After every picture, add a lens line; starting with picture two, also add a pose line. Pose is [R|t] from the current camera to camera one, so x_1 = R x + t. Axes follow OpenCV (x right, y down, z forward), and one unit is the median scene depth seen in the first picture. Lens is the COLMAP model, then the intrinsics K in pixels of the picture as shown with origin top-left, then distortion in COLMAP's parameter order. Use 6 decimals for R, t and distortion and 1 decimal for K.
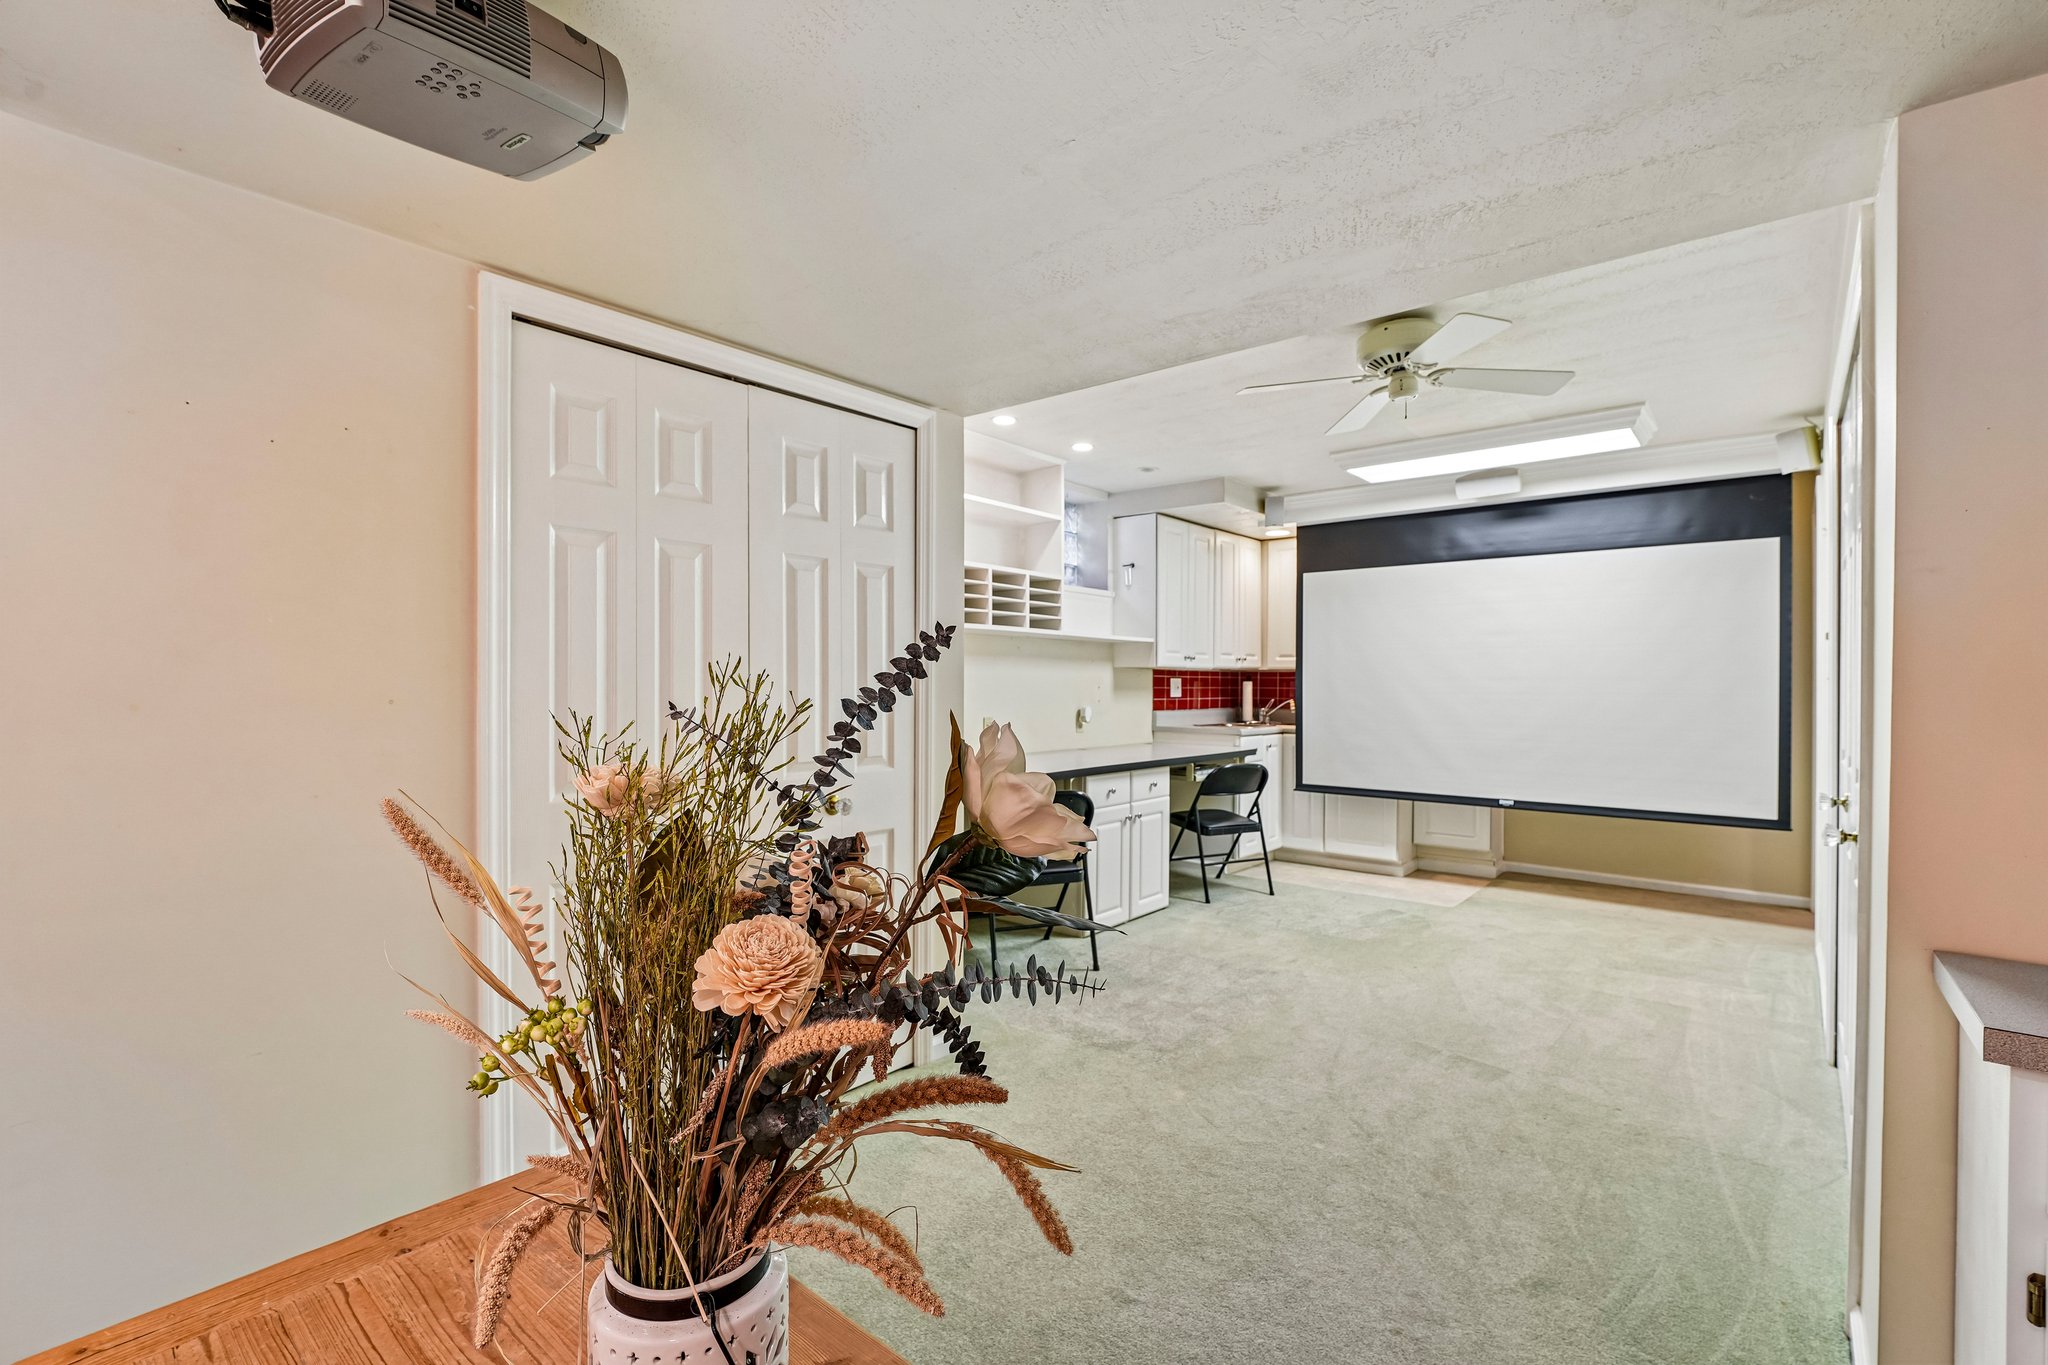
lens RADIAL K [[925.4, 0, 1024.0], [0, 925.4, 682.5], [0, 0, 1]] dist [-0.013841, 0.000928]
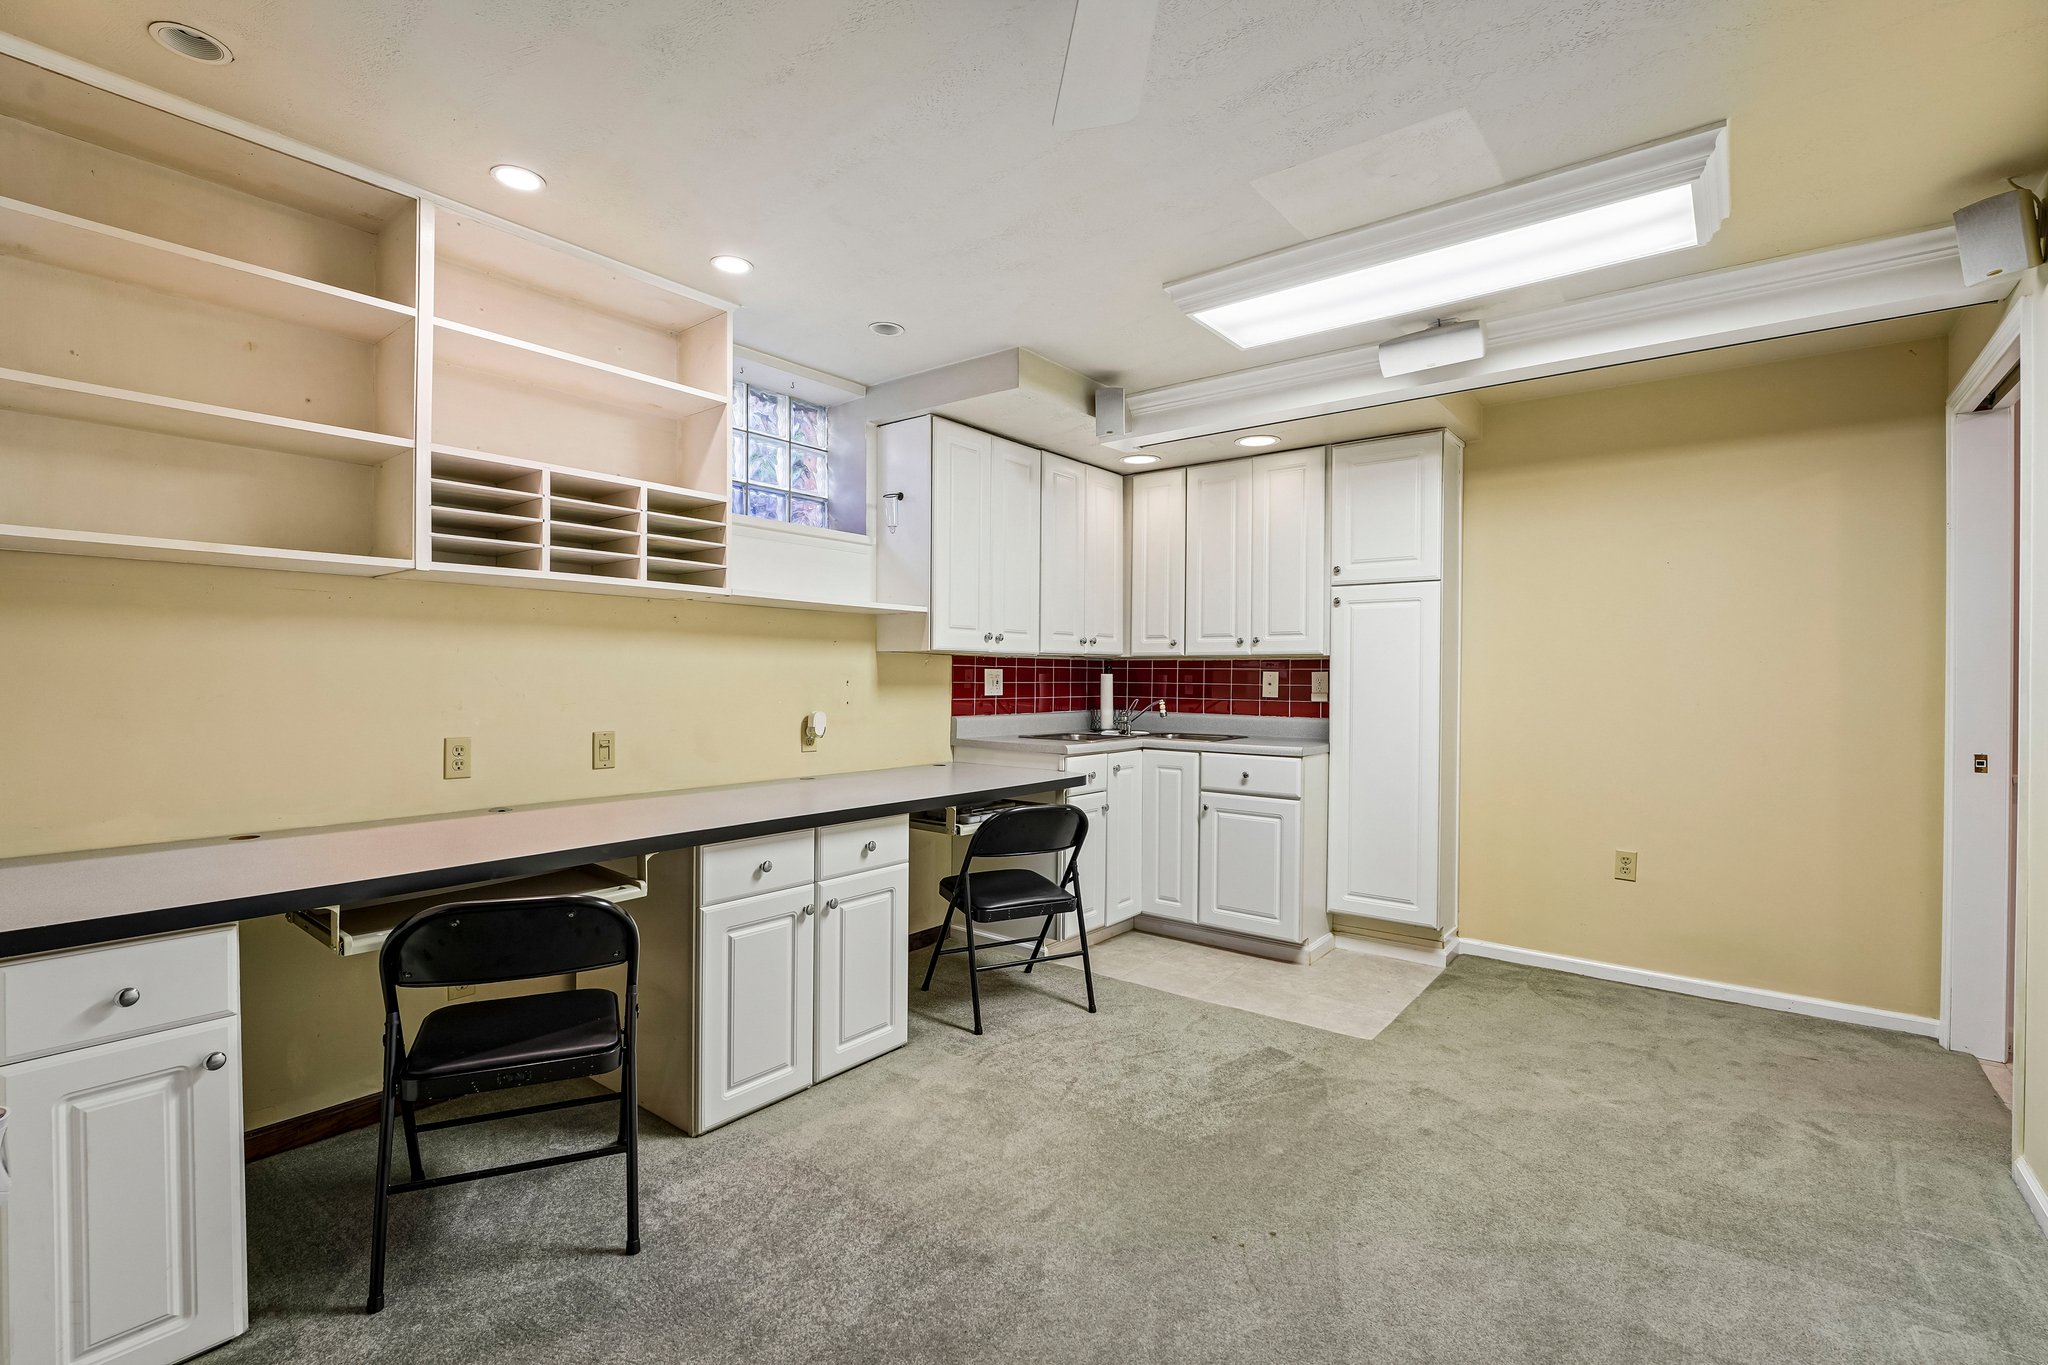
lens RADIAL K [[925.4, 0, 1024.0], [0, 925.4, 682.5], [0, 0, 1]] dist [-0.013841, 0.000928]
pose [[0.999611, 0.001107, 0.027878, 0.203504], [-0.001331, 0.999967, 0.008029, 0.000194], [-0.027868, -0.008063, 0.999579, 0.372188]]
